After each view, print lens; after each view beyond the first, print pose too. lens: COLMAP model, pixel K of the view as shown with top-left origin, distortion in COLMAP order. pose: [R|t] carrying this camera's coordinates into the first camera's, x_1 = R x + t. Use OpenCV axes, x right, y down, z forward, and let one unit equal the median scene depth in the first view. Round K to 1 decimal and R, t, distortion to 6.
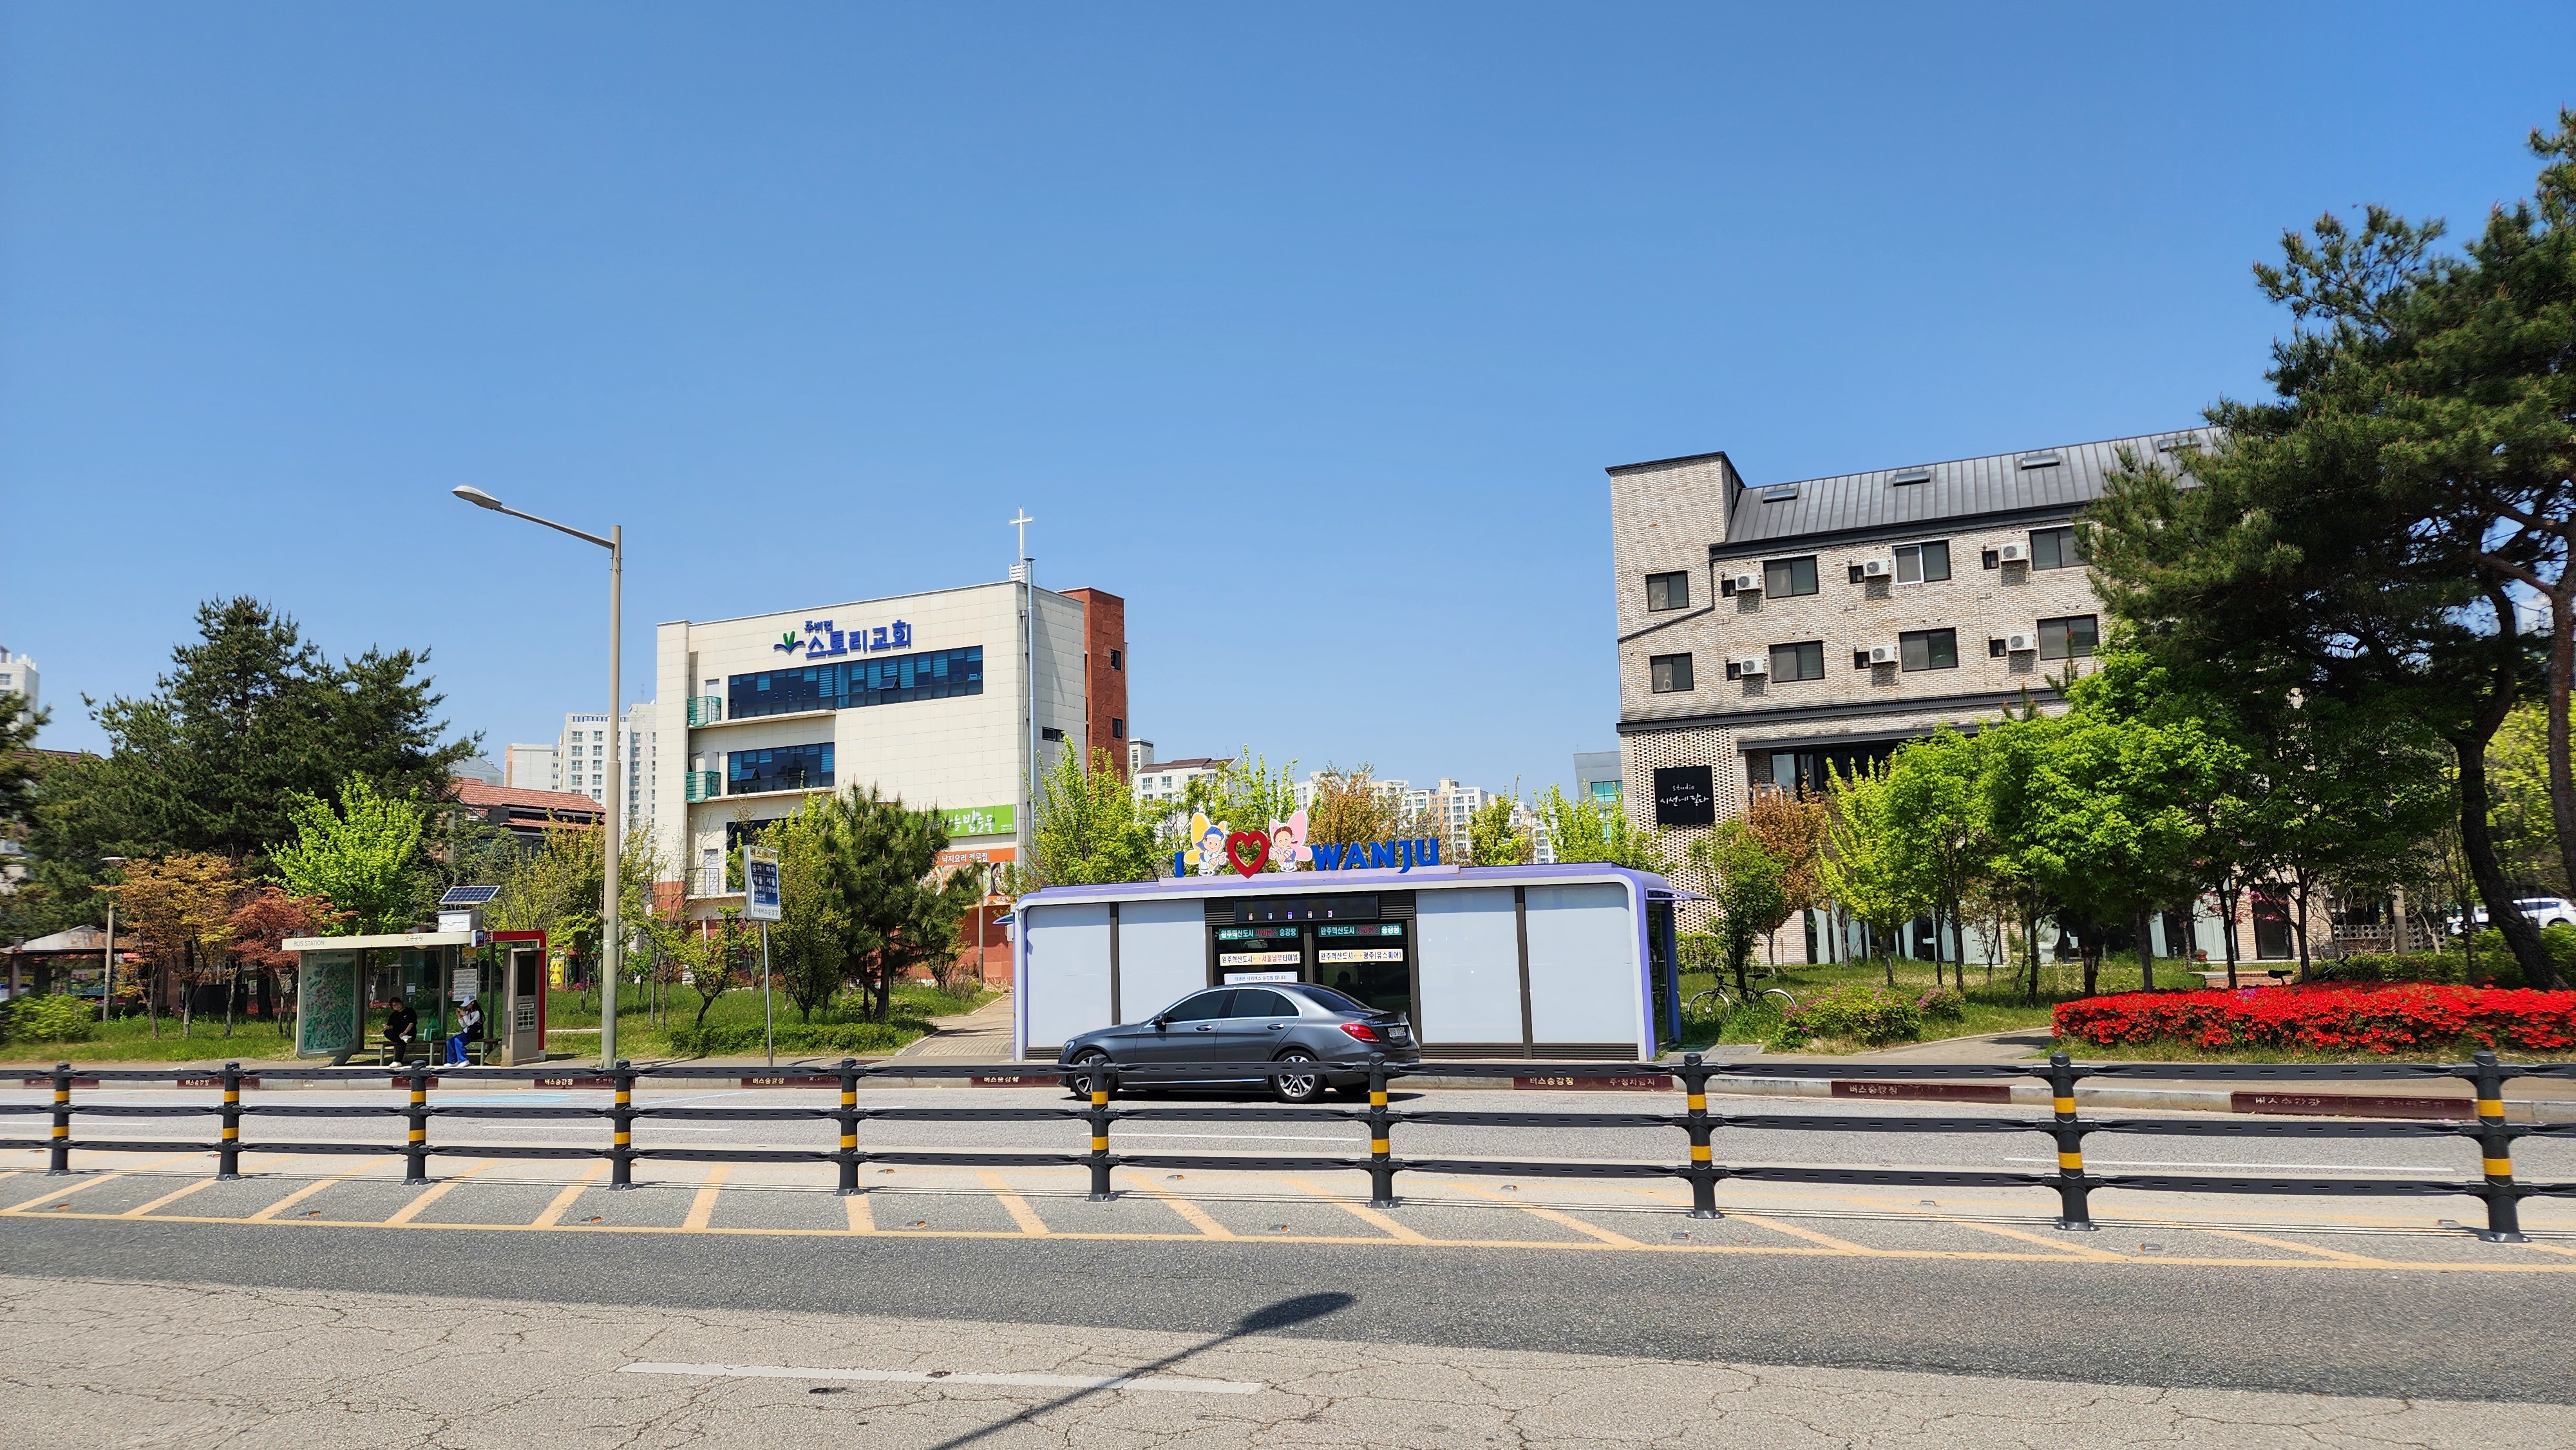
lens RADIAL K [[1735.1, 0, 1295.3], [0, 1735.1, 718.5], [0, 0, 1]] dist [0.112947, -0.095718]
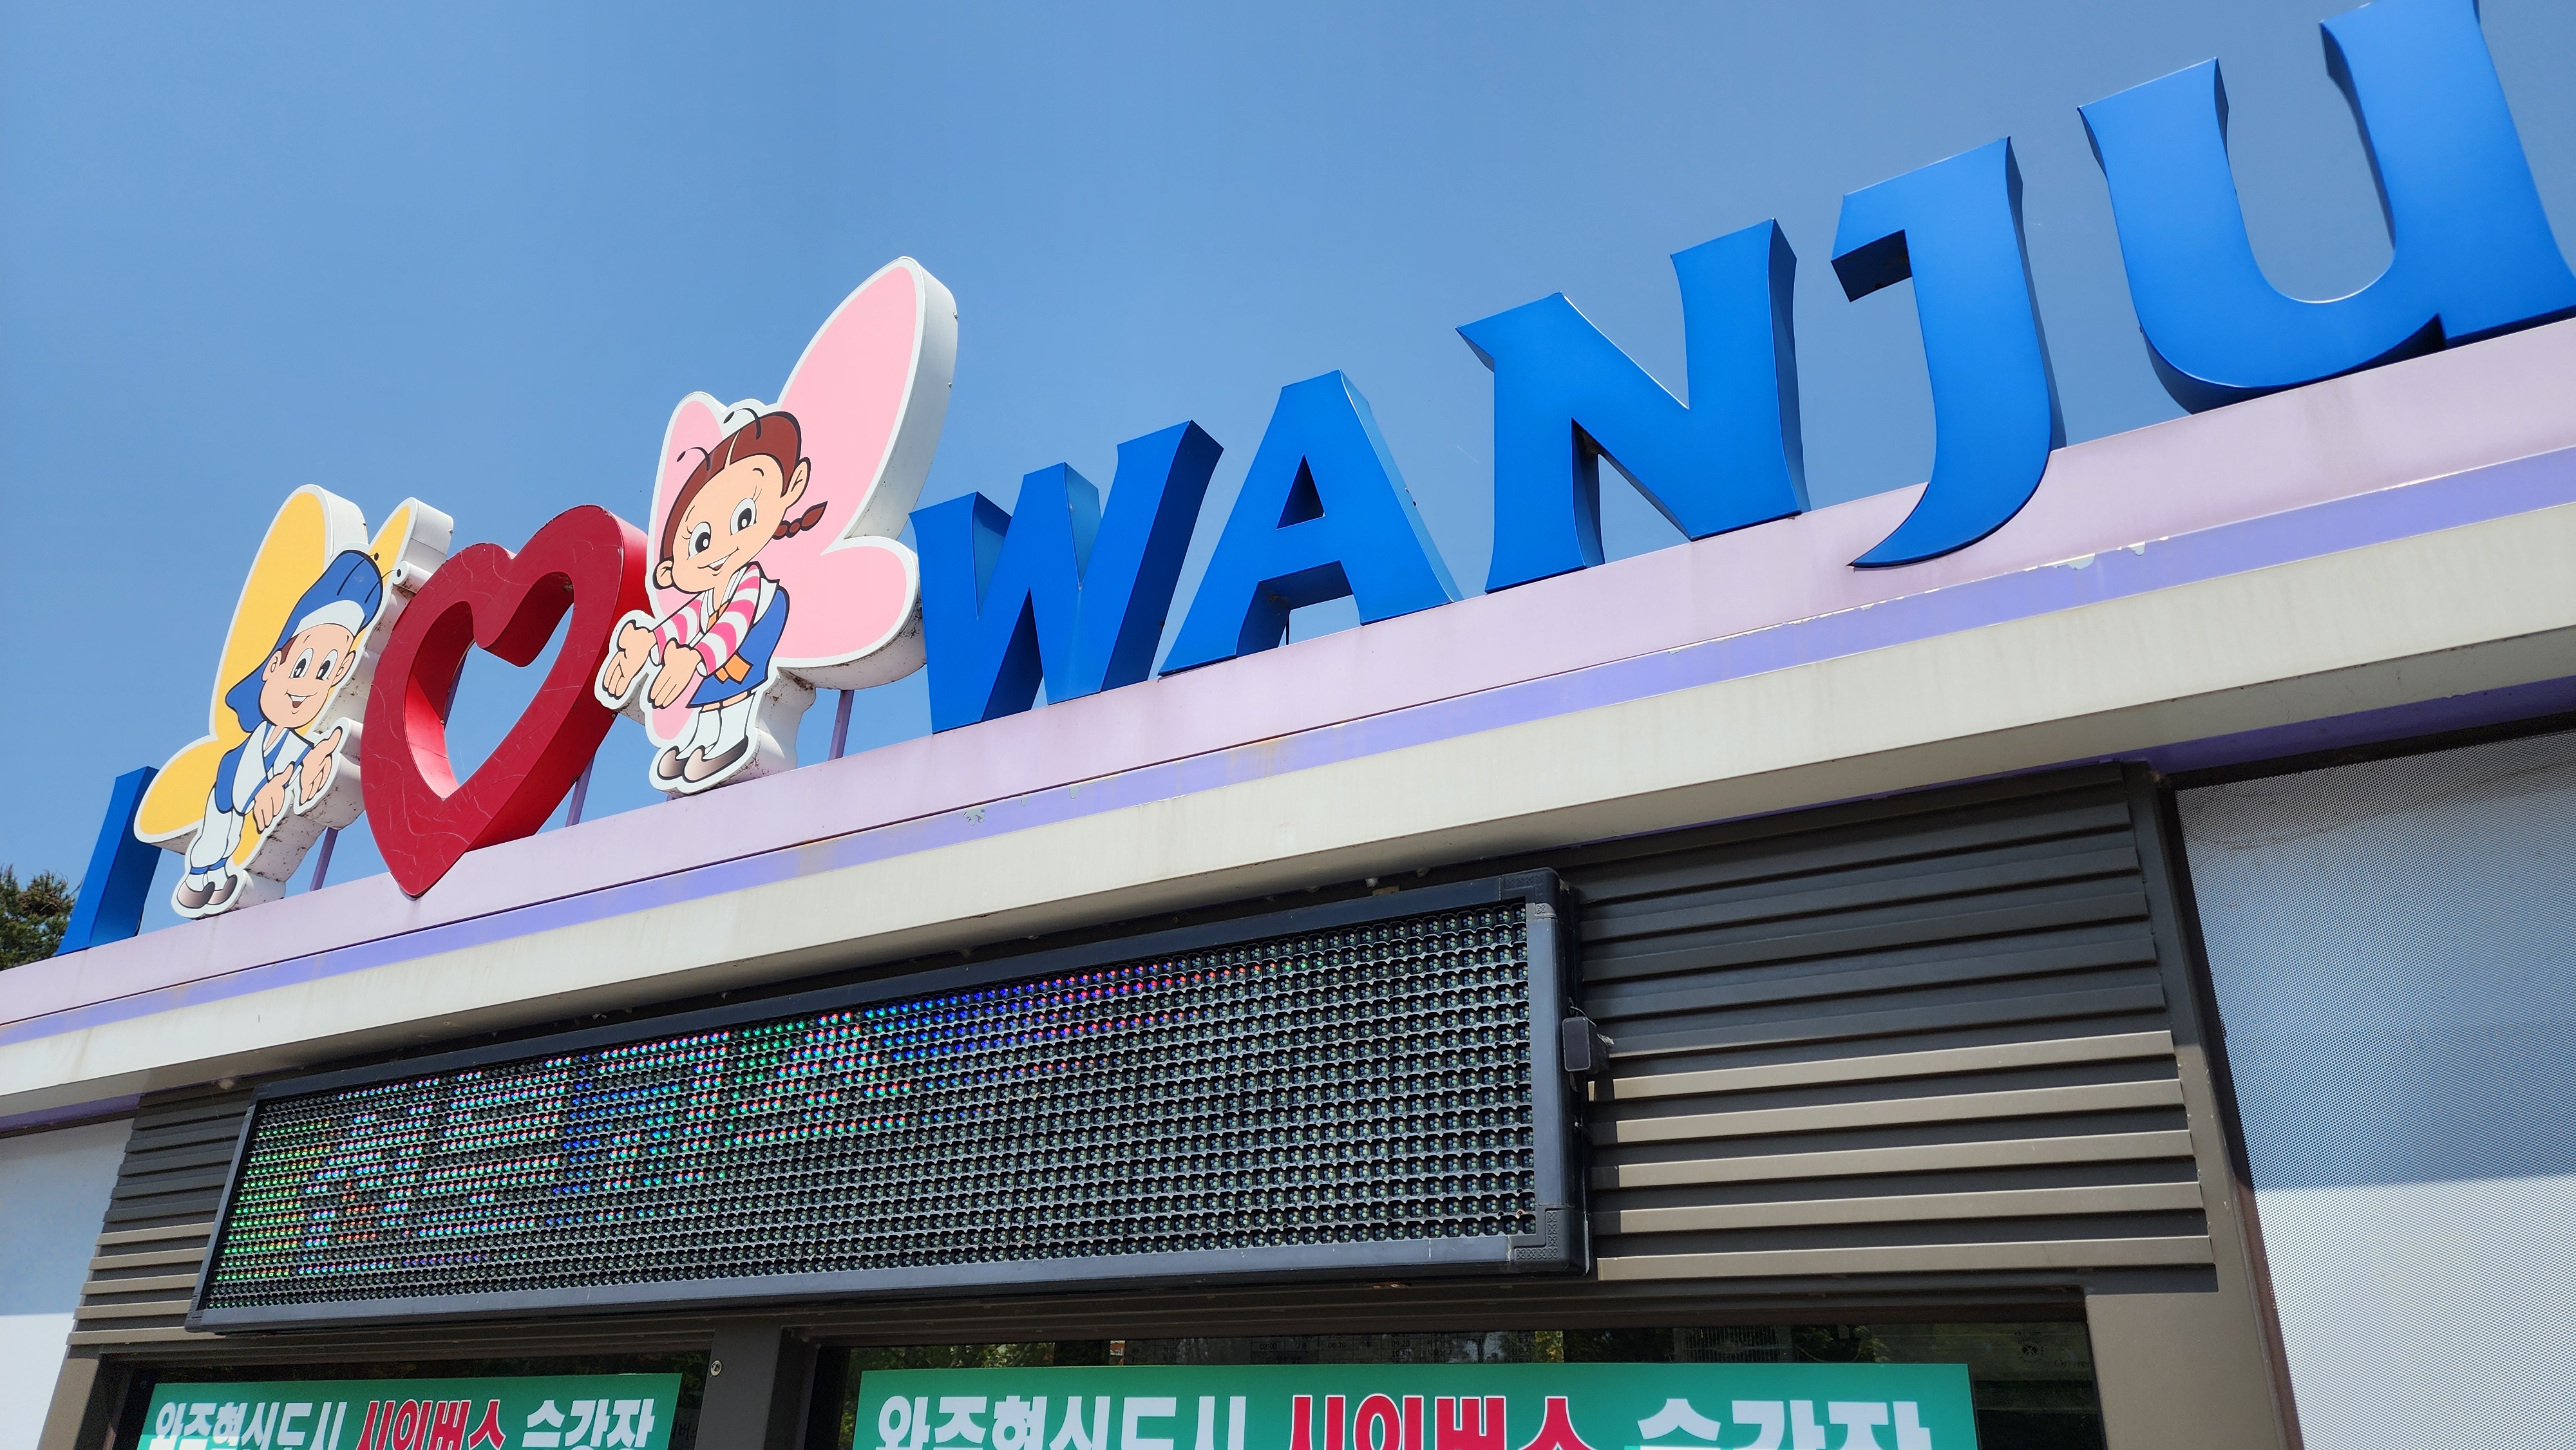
lens RADIAL K [[1691.9, 0, 1337.0], [0, 1691.9, 720.8], [0, 0, 1]] dist [0.113343, -0.131973]
pose [[0.974007, -0.041991, -0.222590, 0.049972], [-0.025510, 0.956081, -0.291992, 0.105586], [0.225075, 0.290080, 0.930158, 0.860291]]
